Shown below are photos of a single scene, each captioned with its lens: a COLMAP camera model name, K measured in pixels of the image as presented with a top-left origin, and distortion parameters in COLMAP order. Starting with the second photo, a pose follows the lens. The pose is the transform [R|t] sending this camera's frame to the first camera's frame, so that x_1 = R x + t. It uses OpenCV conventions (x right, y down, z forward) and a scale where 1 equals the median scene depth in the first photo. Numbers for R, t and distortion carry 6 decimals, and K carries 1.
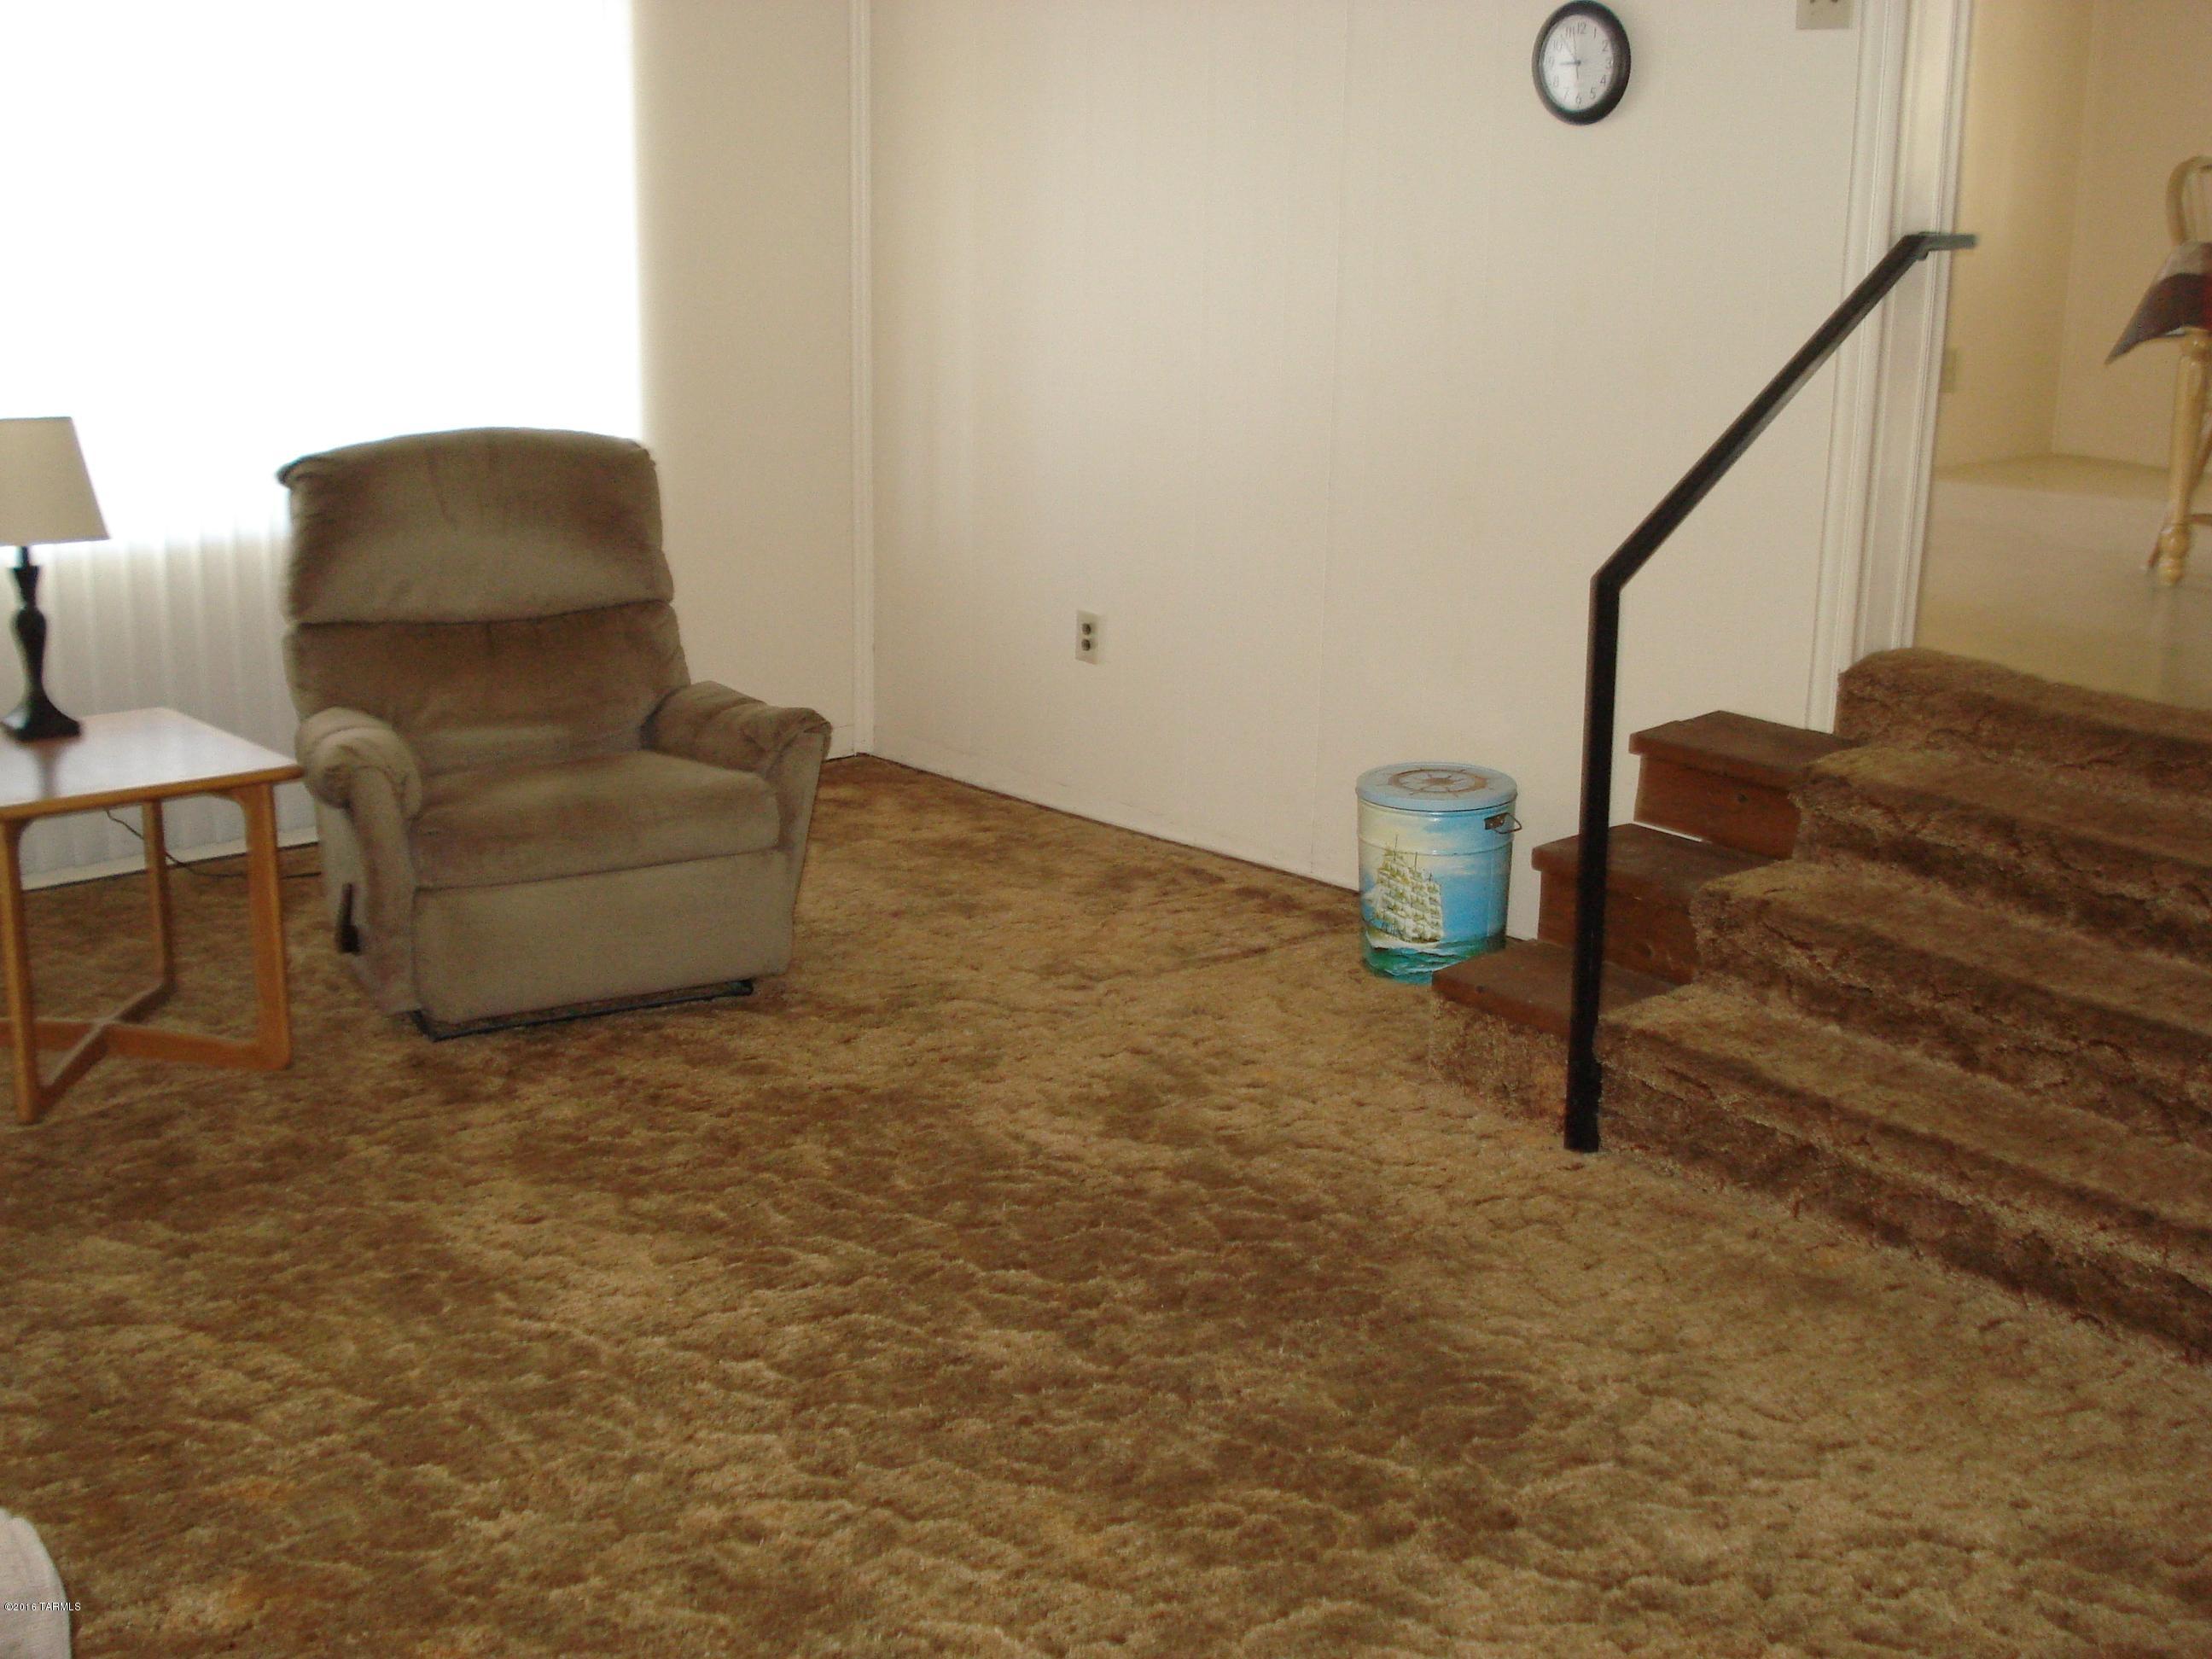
lens RADIAL K [[2512.1, 0, 1106.0], [0, 2512.1, 829.5], [0, 0, 1]] dist [-0.080417, -0.036694]
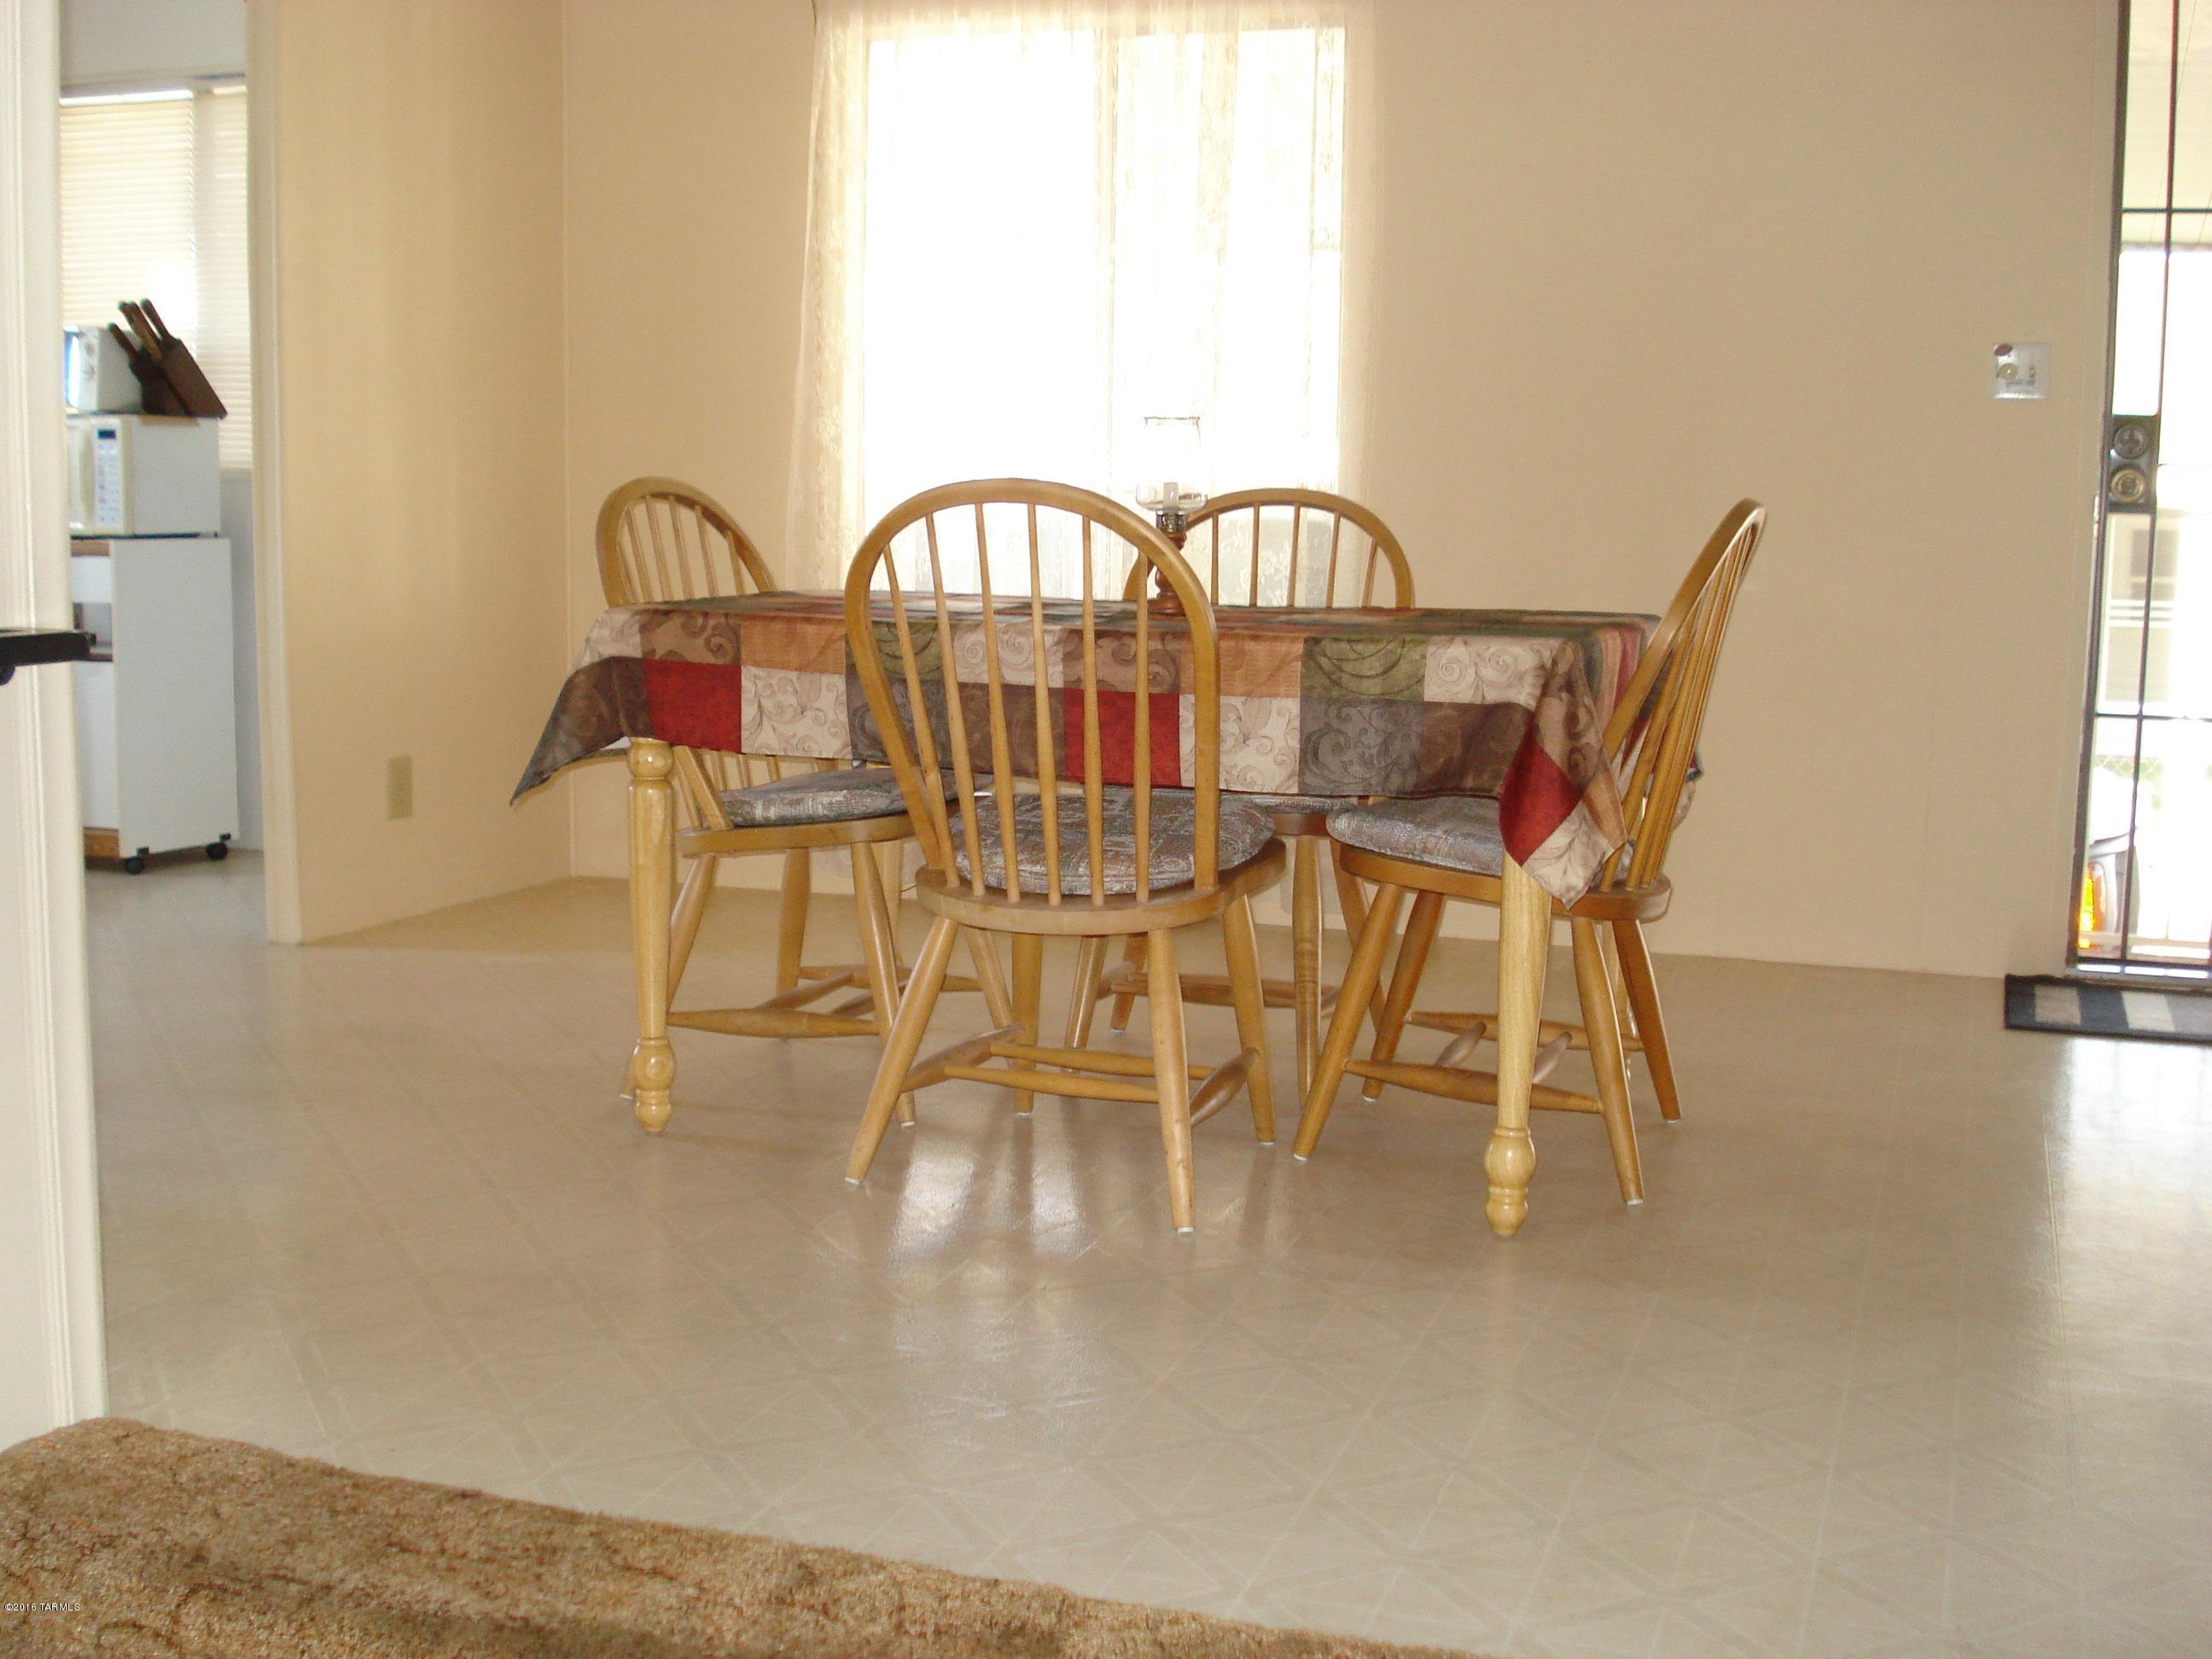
lens RADIAL K [[2512.1, 0, 1106.0], [0, 2512.1, 829.5], [0, 0, 1]] dist [-0.080417, -0.036694]
pose [[0.872724, -0.063136, 0.484115, 0.229126], [0.129380, 0.986059, -0.104639, -0.096228], [-0.470759, 0.153956, 0.868725, 0.377761]]
